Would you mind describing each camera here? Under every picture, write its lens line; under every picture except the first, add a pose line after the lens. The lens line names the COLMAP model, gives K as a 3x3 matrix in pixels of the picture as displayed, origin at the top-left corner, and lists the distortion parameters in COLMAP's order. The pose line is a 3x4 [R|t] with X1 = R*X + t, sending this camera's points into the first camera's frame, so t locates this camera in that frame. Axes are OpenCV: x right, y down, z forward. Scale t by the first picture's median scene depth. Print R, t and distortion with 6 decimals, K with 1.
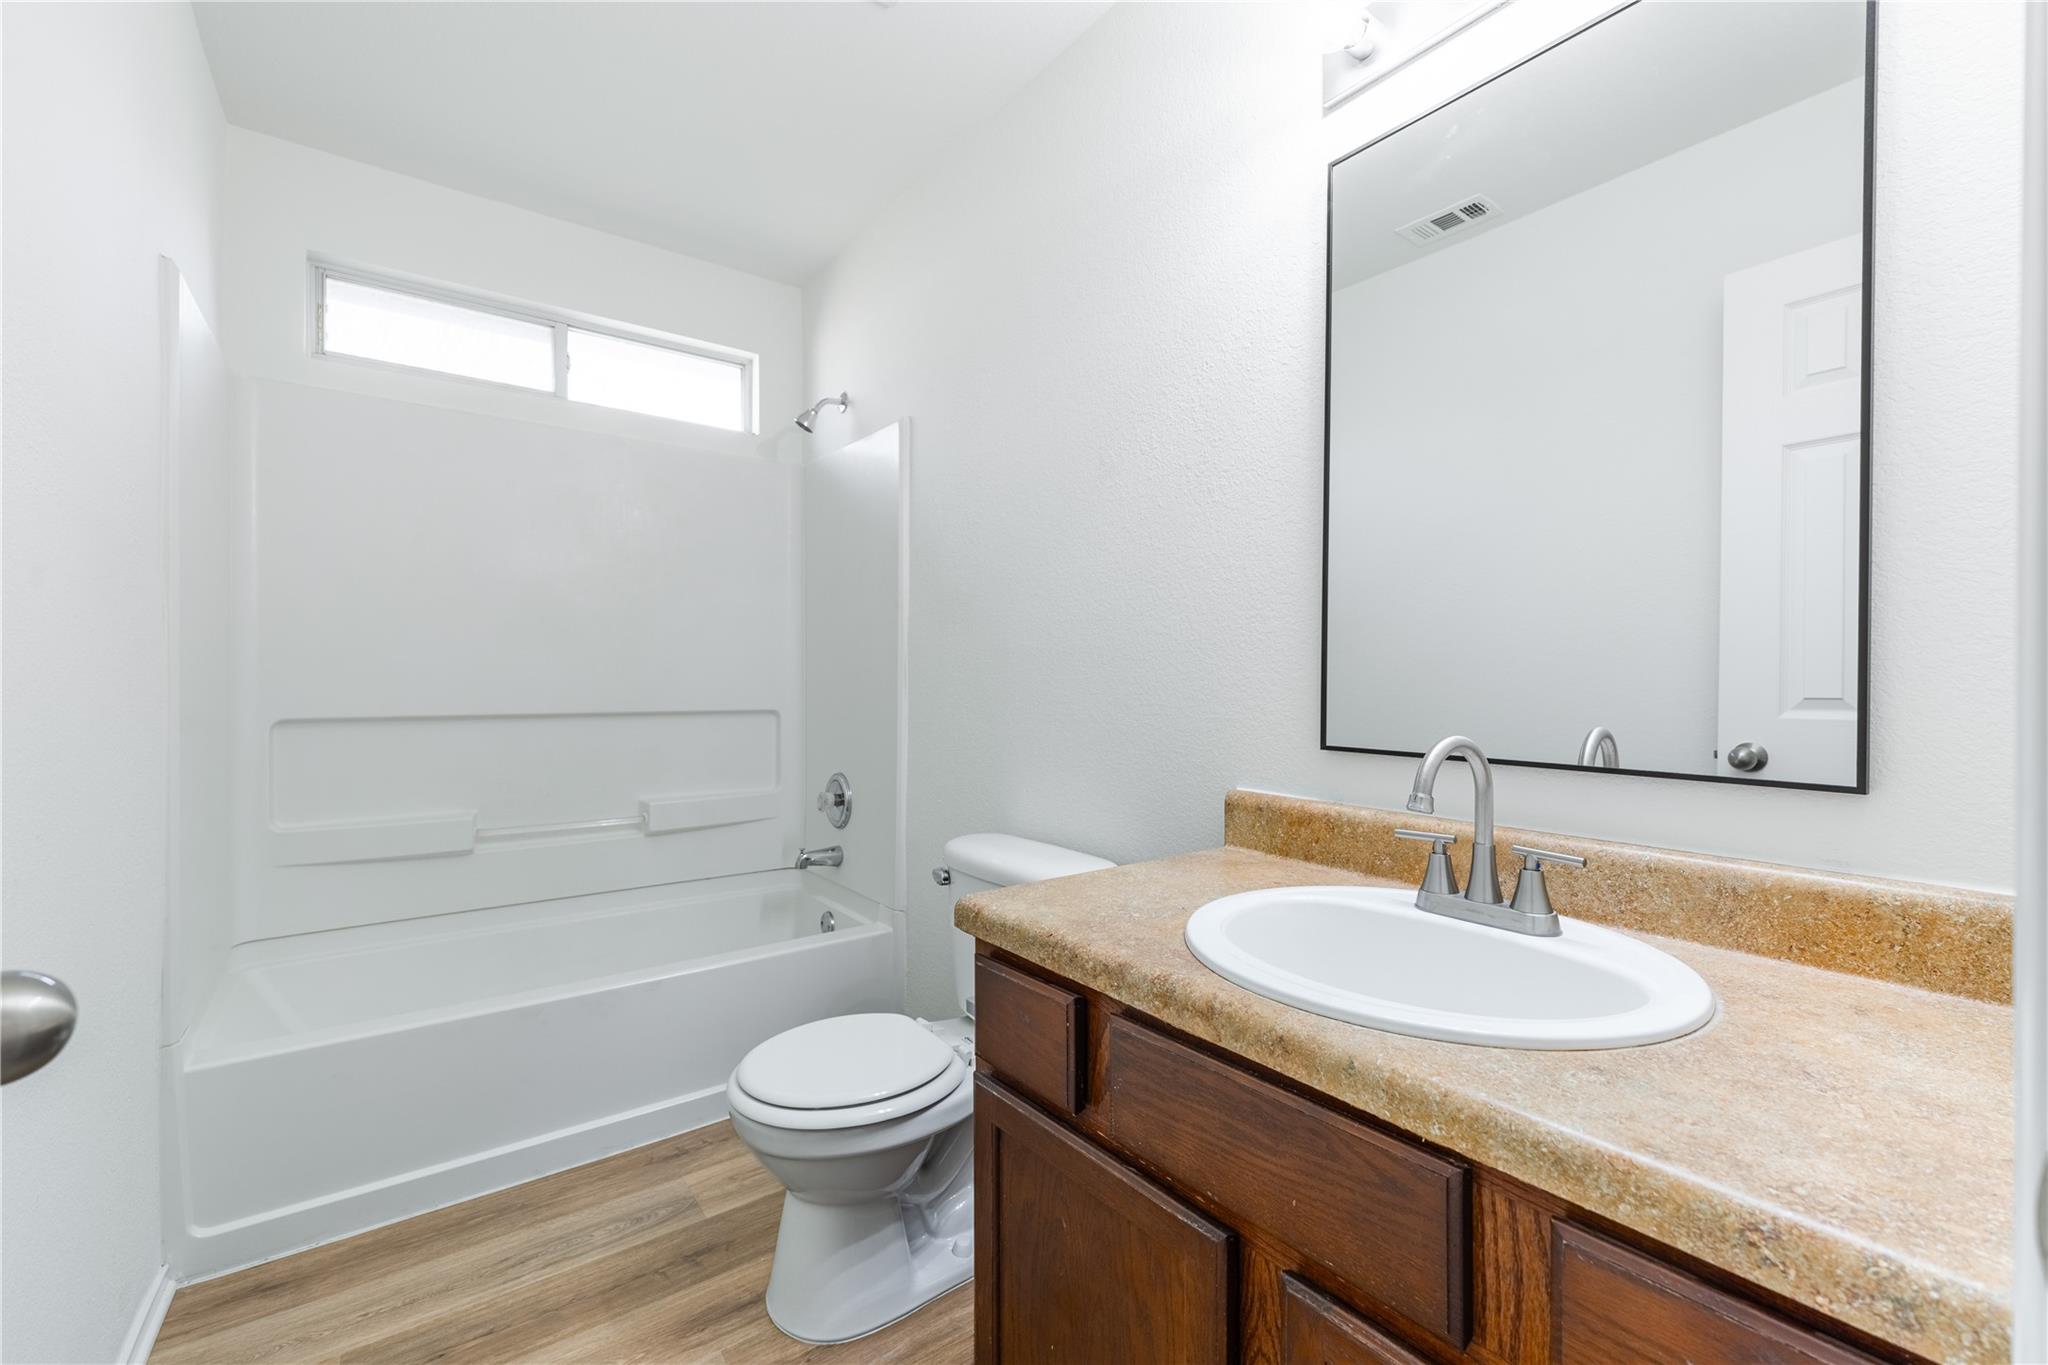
lens RADIAL K [[855.8, 0, 1026.6], [0, 855.8, 677.0], [0, 0, 1]] dist [-0.000722, -0.000132]
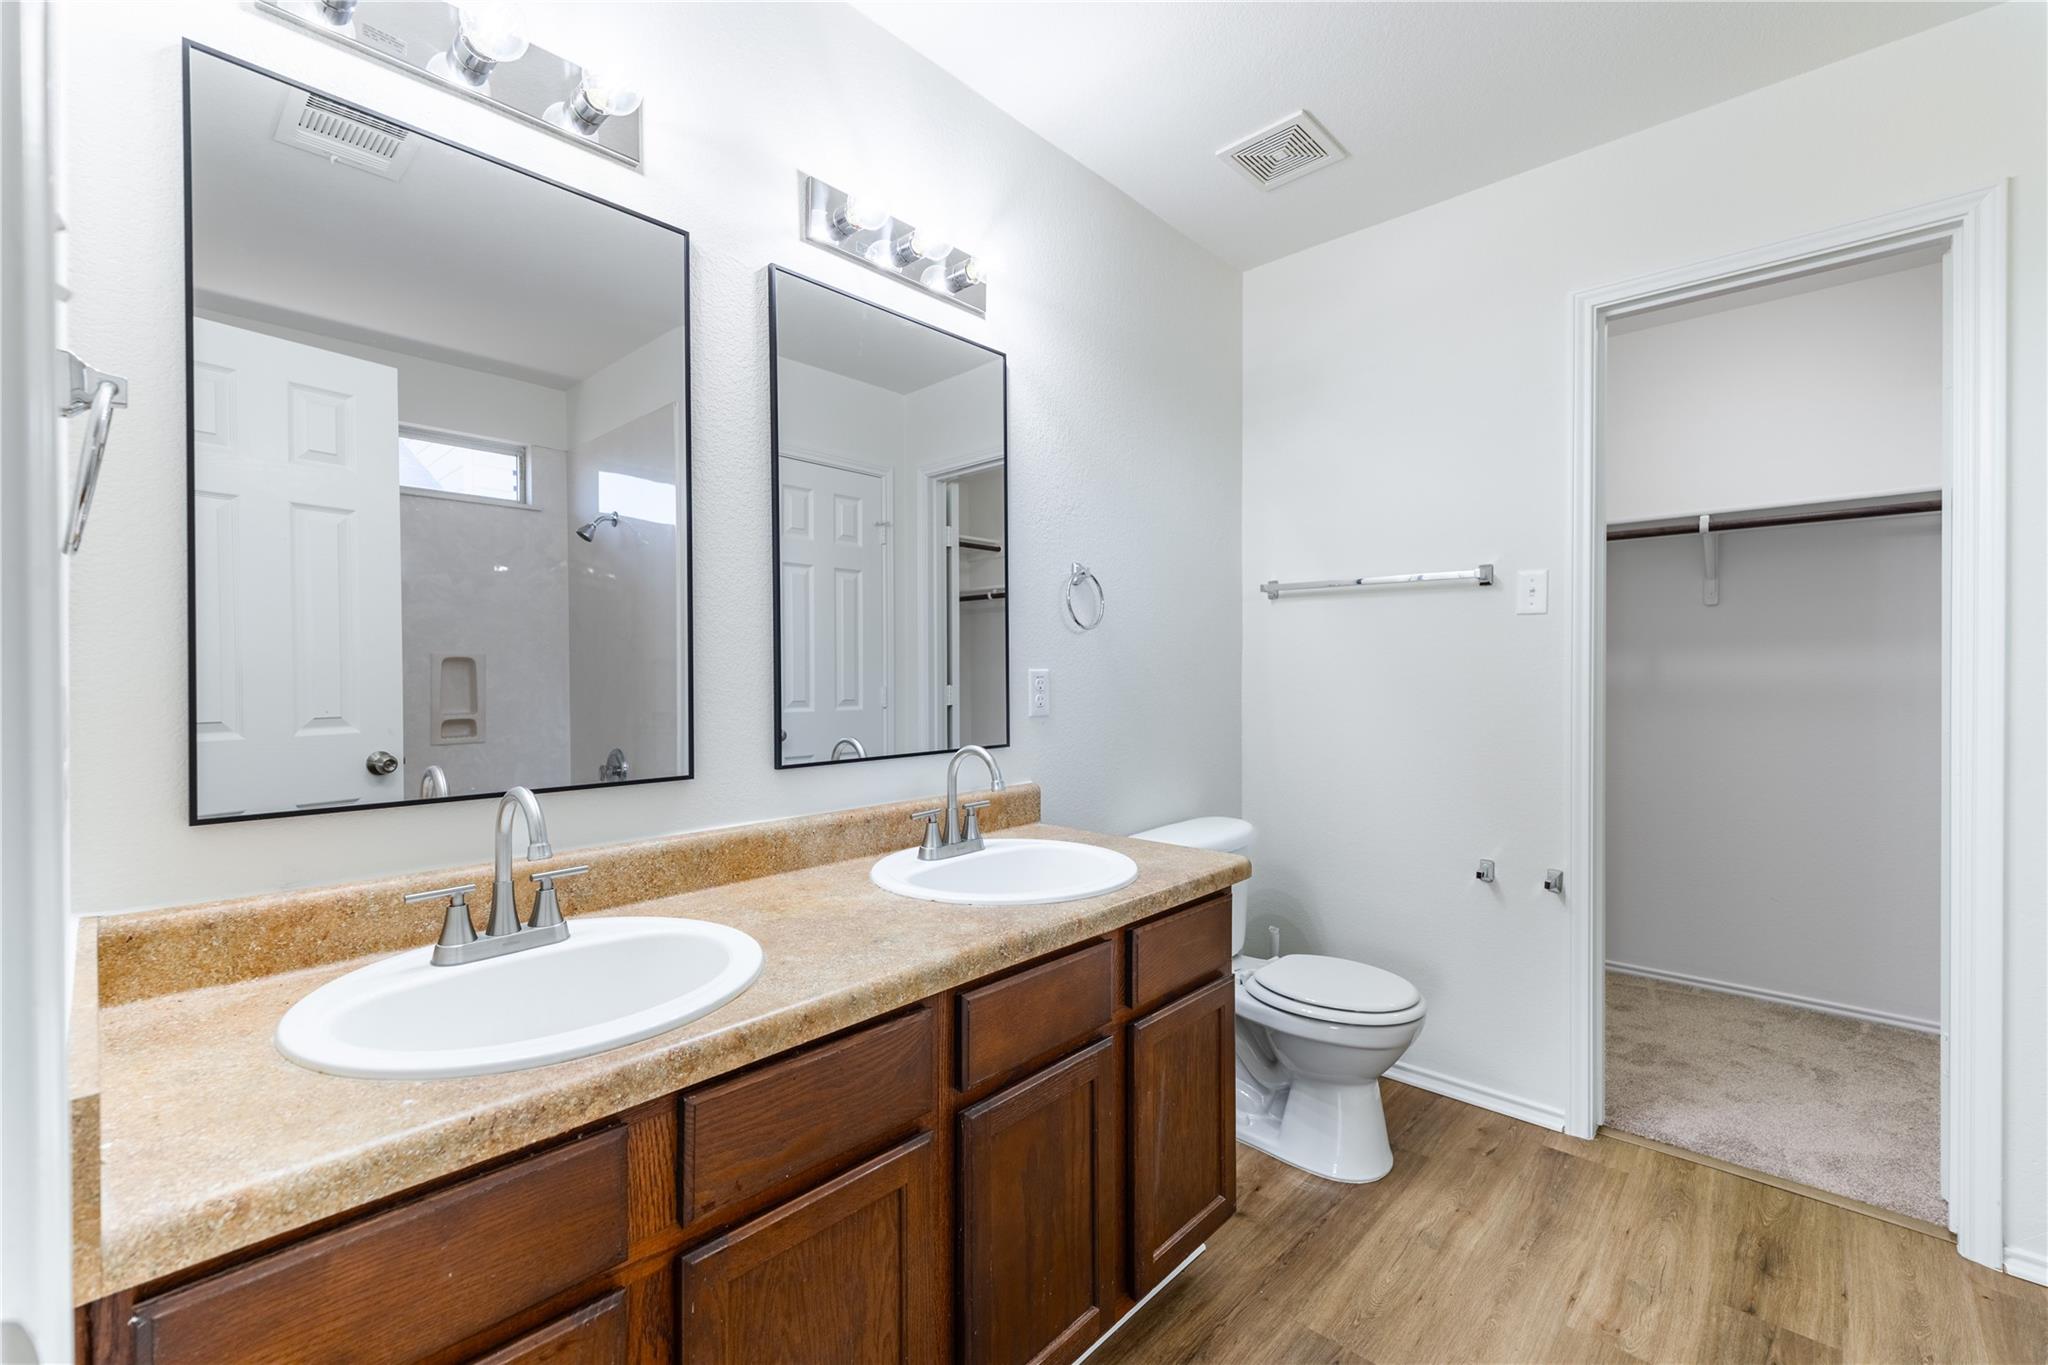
lens RADIAL K [[855.8, 0, 1027.0], [0, 855.8, 678.0], [0, 0, 1]] dist [-0.000722, -0.000132]
pose [[-0.190215, -0.009836, 0.981693, -0.794507], [0.002081, 0.999944, 0.010423, -0.080754], [-0.981740, 0.004026, -0.190184, 0.696722]]
